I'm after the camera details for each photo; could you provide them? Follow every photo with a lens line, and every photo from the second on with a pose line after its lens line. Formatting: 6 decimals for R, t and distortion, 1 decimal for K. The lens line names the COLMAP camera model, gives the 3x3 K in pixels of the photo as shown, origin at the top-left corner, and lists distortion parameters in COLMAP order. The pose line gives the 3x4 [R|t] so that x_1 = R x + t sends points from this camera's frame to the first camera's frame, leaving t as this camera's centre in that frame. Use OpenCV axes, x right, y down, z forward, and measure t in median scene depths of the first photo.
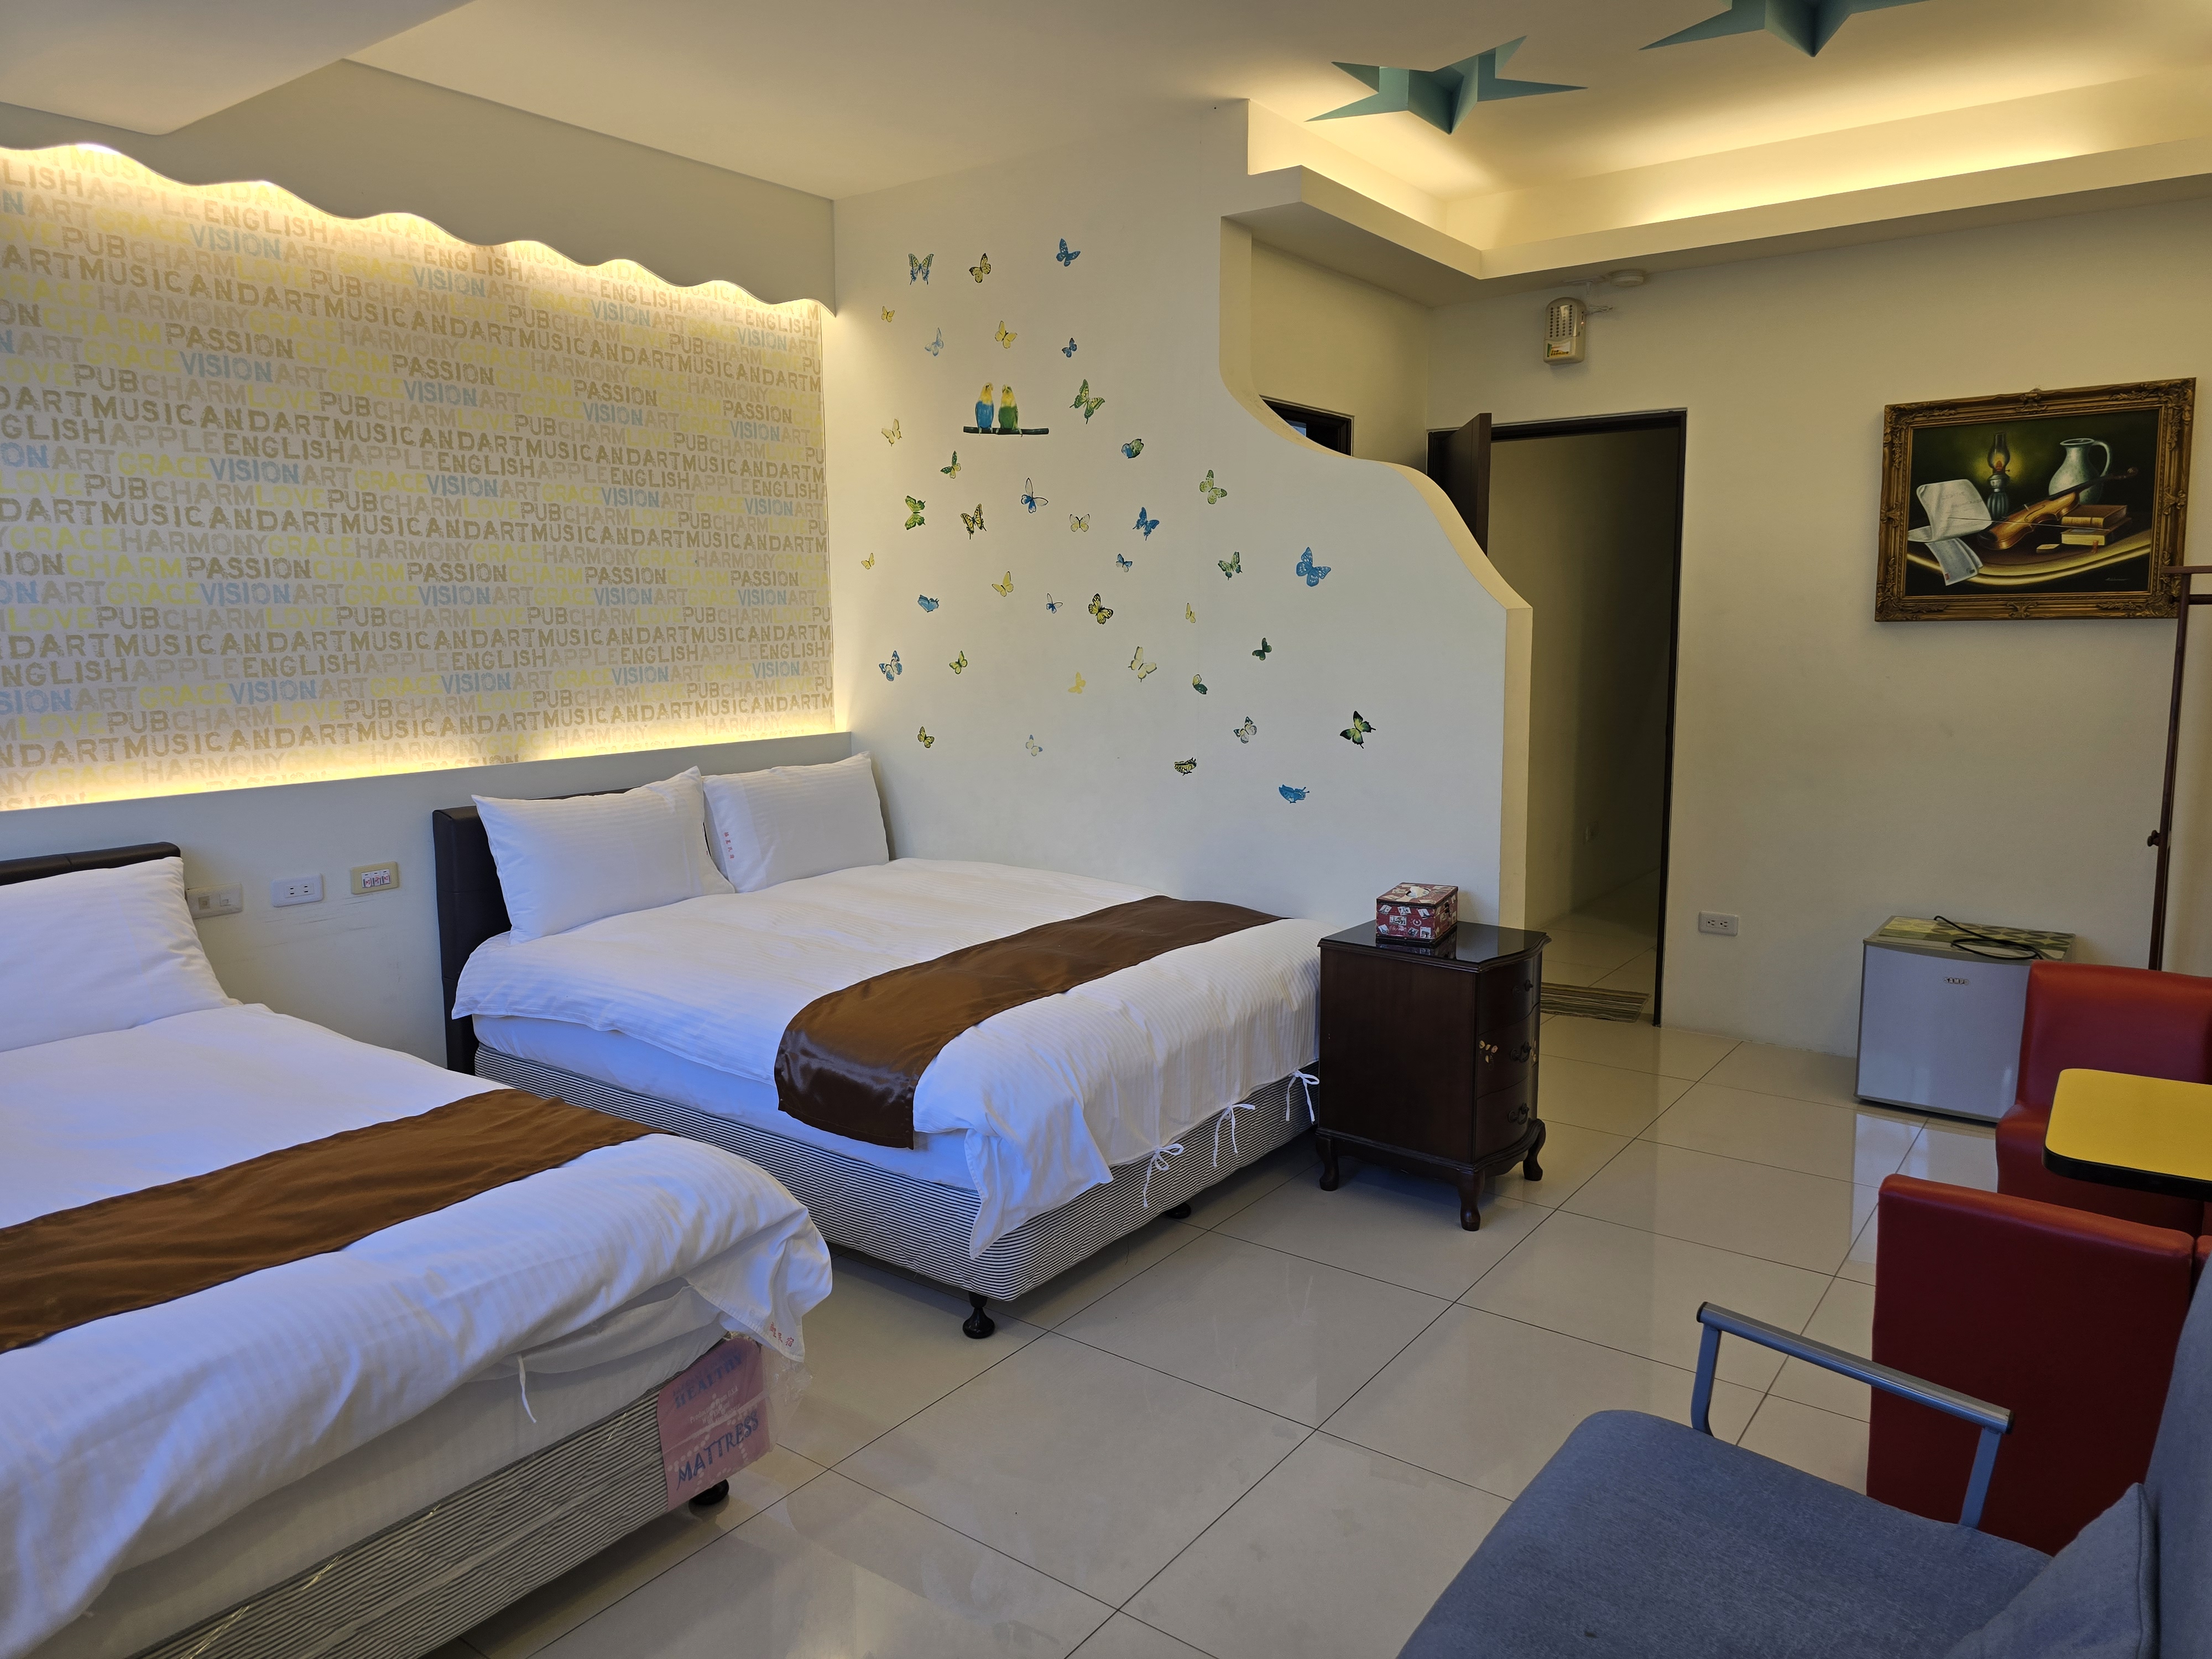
lens RADIAL K [[1513.5, 0, 1106.0], [0, 1513.5, 829.5], [0, 0, 1]] dist [0.033015, -0.000346]
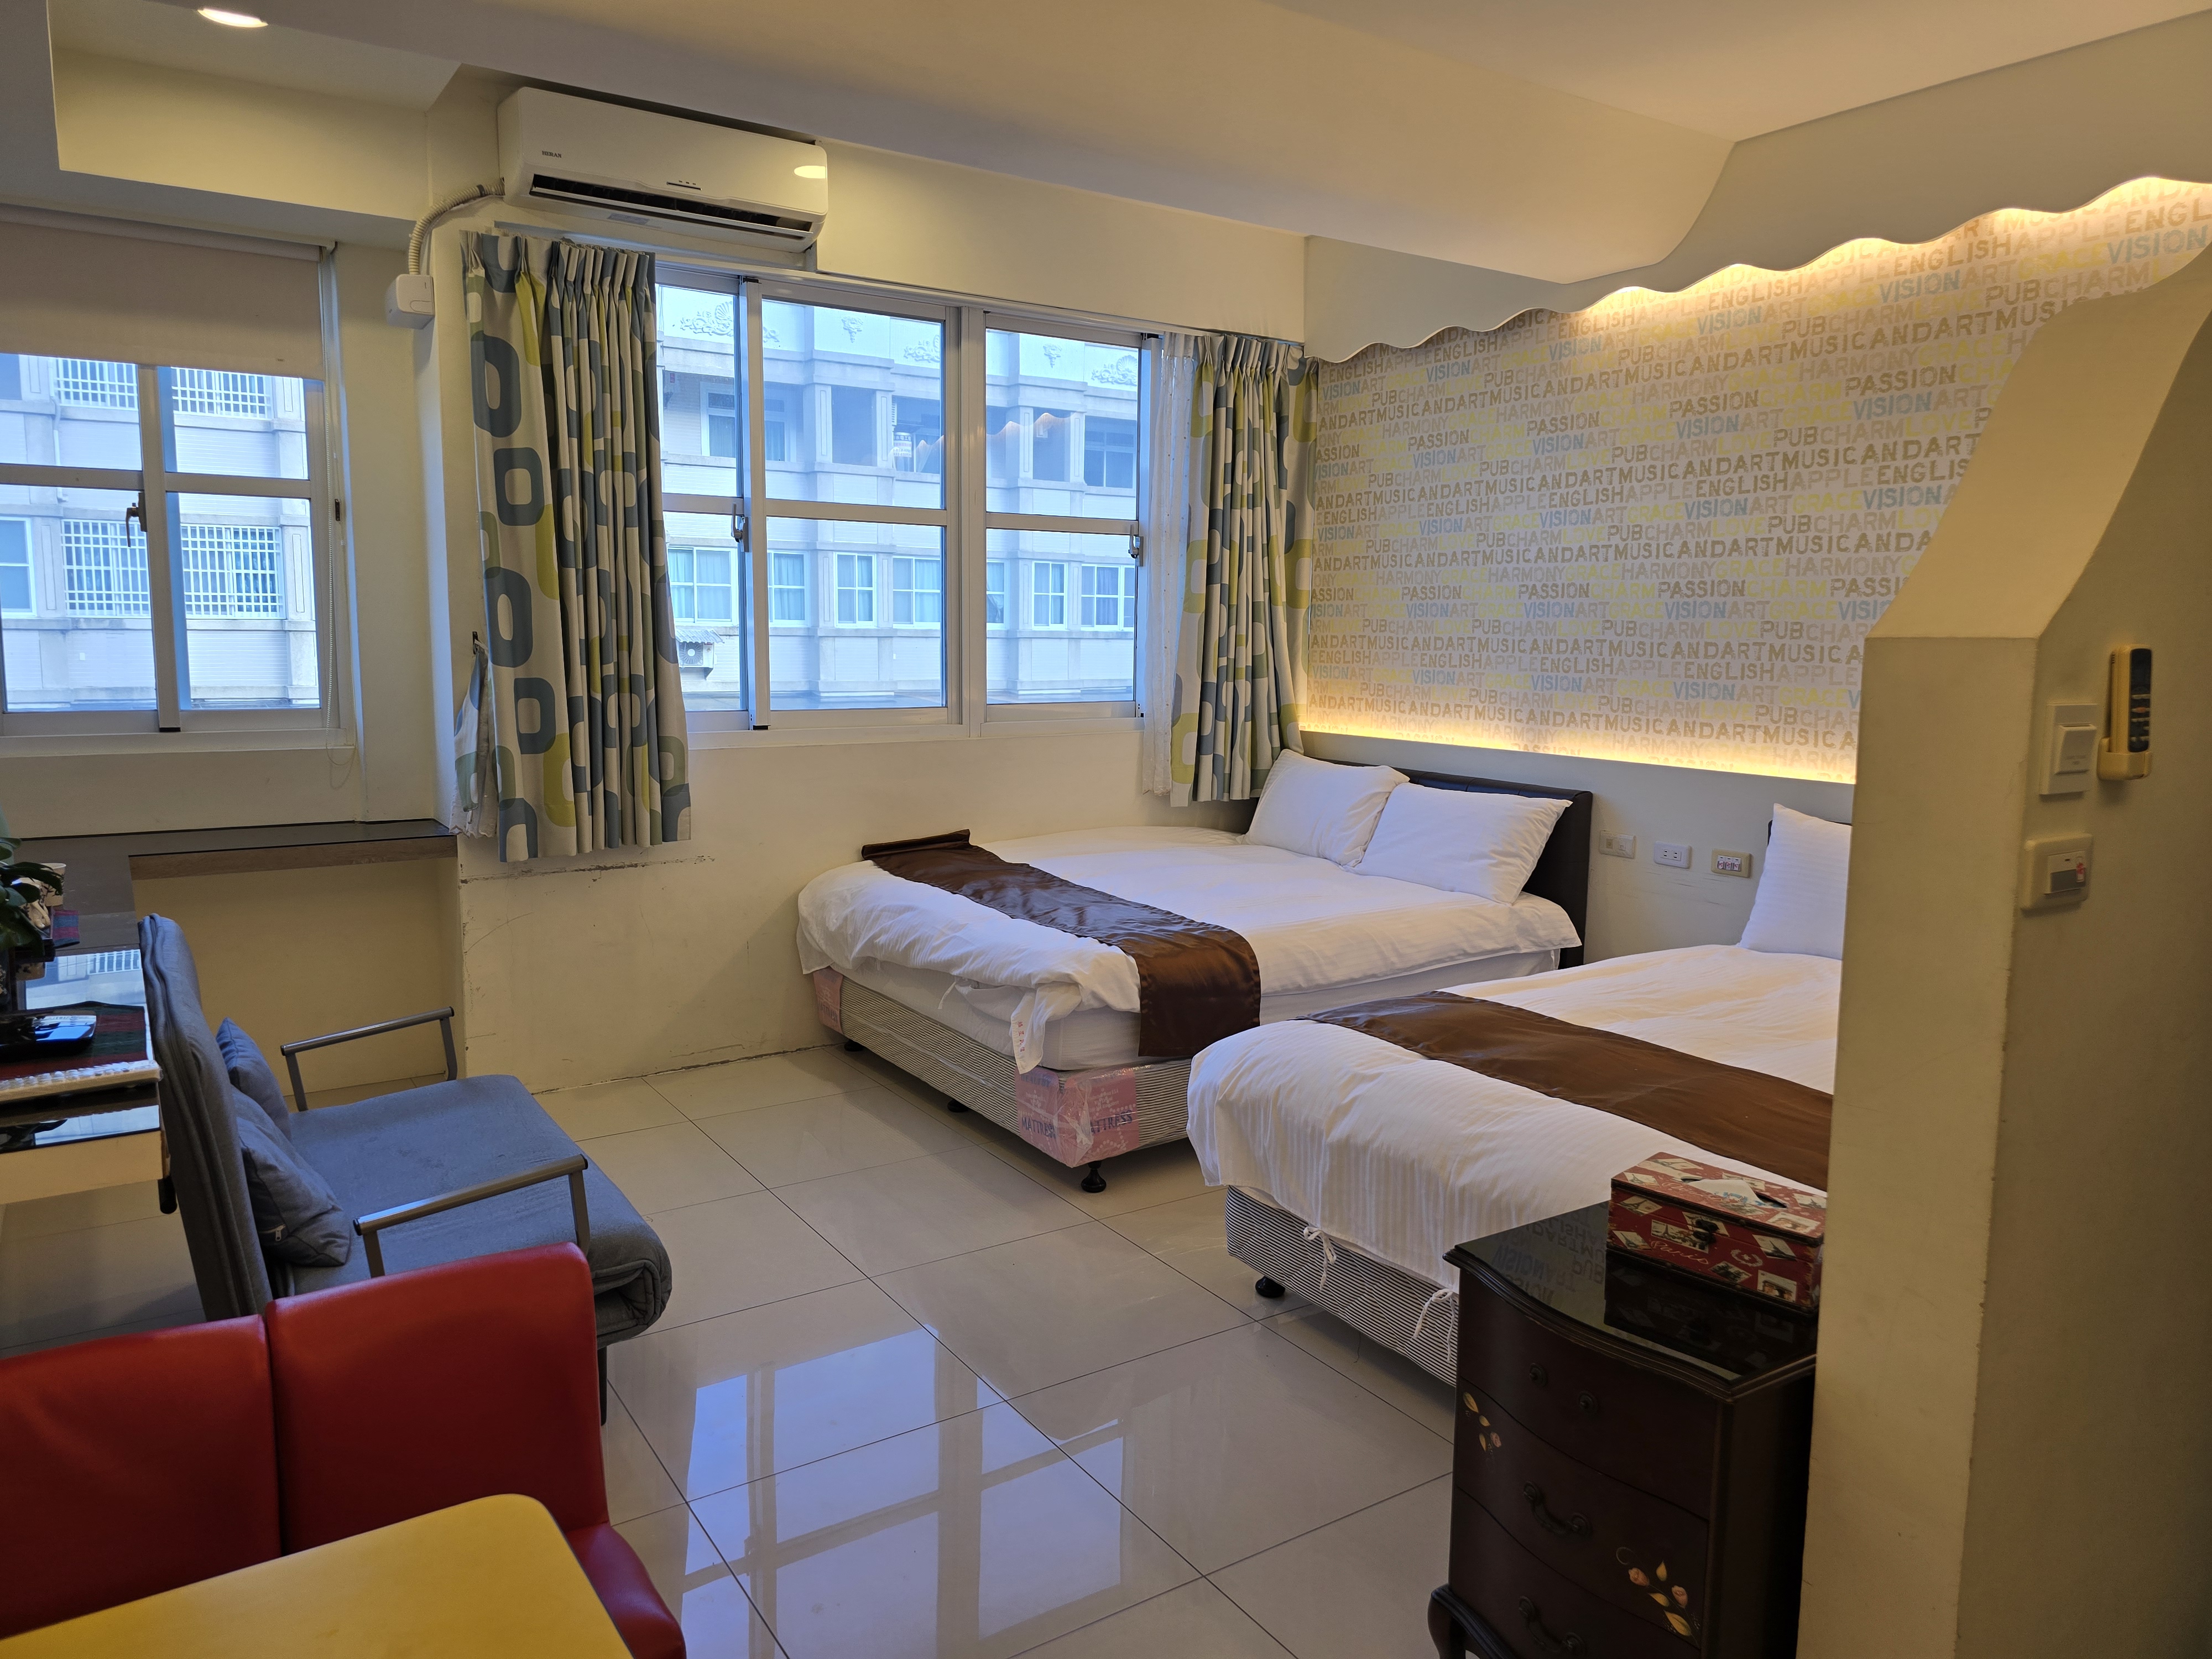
lens RADIAL K [[1465.4, 0, 1106.0], [0, 1465.4, 829.5], [0, 0, 1]] dist [-0.004855, -0.001929]
pose [[-0.341731, 0.136949, -0.929766, 0.686980], [-0.142129, 0.970415, 0.195175, -0.139989], [0.928988, 0.198845, -0.312157, 0.927973]]
